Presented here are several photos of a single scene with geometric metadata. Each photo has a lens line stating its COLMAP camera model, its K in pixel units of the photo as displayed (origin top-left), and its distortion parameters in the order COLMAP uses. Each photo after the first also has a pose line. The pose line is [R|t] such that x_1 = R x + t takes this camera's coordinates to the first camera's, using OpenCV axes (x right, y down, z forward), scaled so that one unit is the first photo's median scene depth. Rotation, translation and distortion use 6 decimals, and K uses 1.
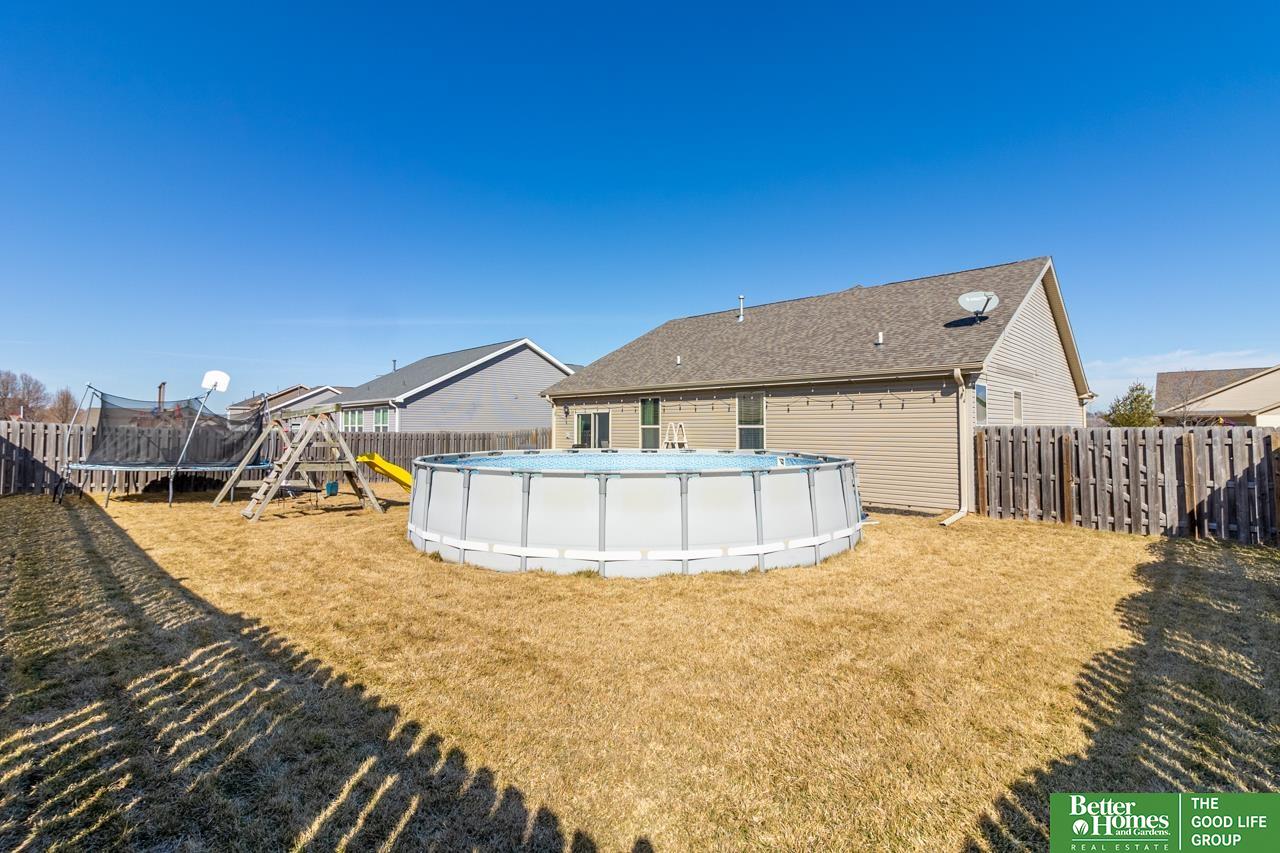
lens RADIAL K [[587.3, 0, 642.8], [0, 587.3, 407.0], [0, 0, 1]] dist [0.003684, 0.000616]
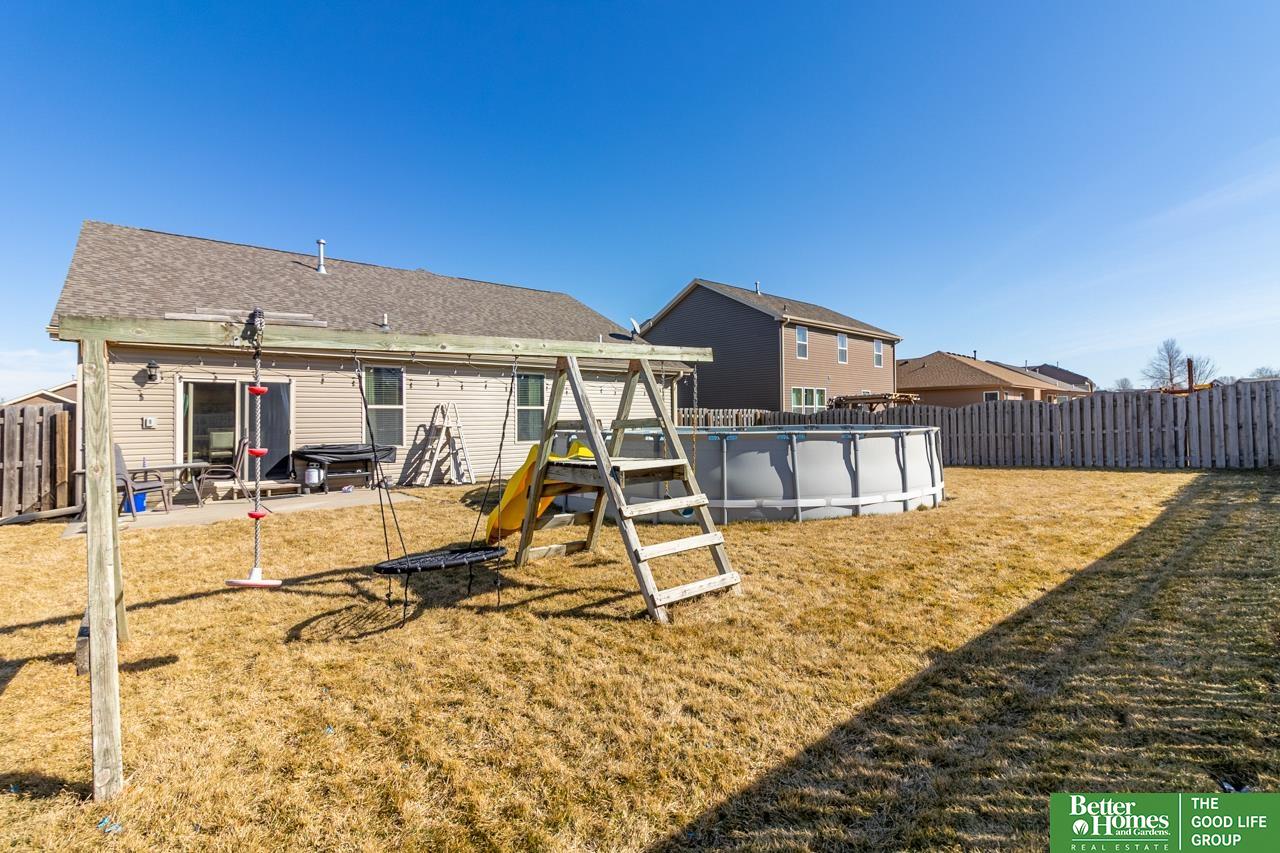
lens RADIAL K [[597.5, 0, 638.9], [0, 597.5, 406.4], [0, 0, 1]] dist [0.003049, 0.000375]
pose [[0.096878, 0.004862, 0.995284, -0.674502], [-0.038246, 0.999268, -0.001159, 0.021396], [-0.994561, -0.037954, 0.096993, 0.603776]]
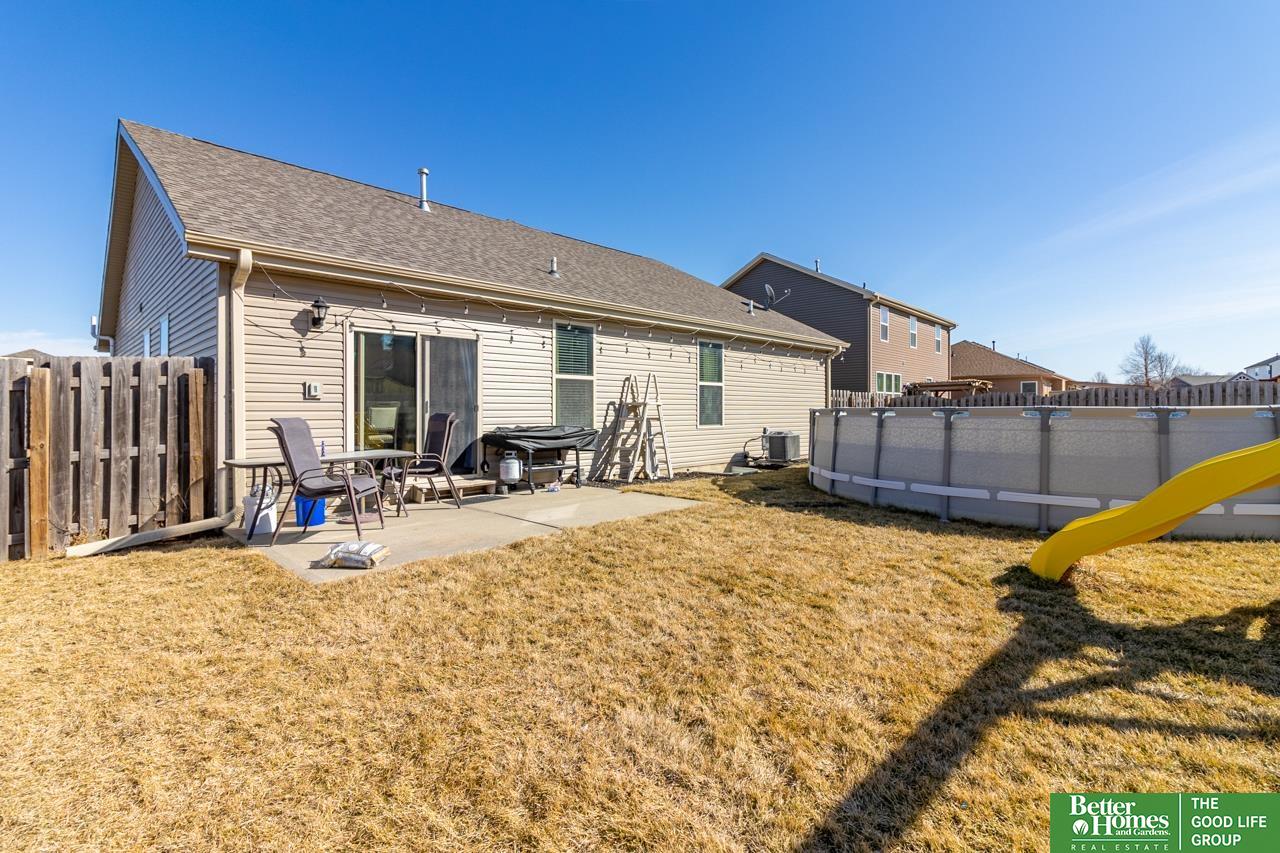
lens RADIAL K [[597.5, 0, 638.9], [0, 597.5, 406.4], [0, 0, 1]] dist [0.003049, 0.000375]
pose [[0.003787, -0.008728, 0.999955, -0.530067], [-0.047368, 0.998838, 0.008898, 0.051521], [-0.998870, -0.047400, 0.003369, 0.917120]]
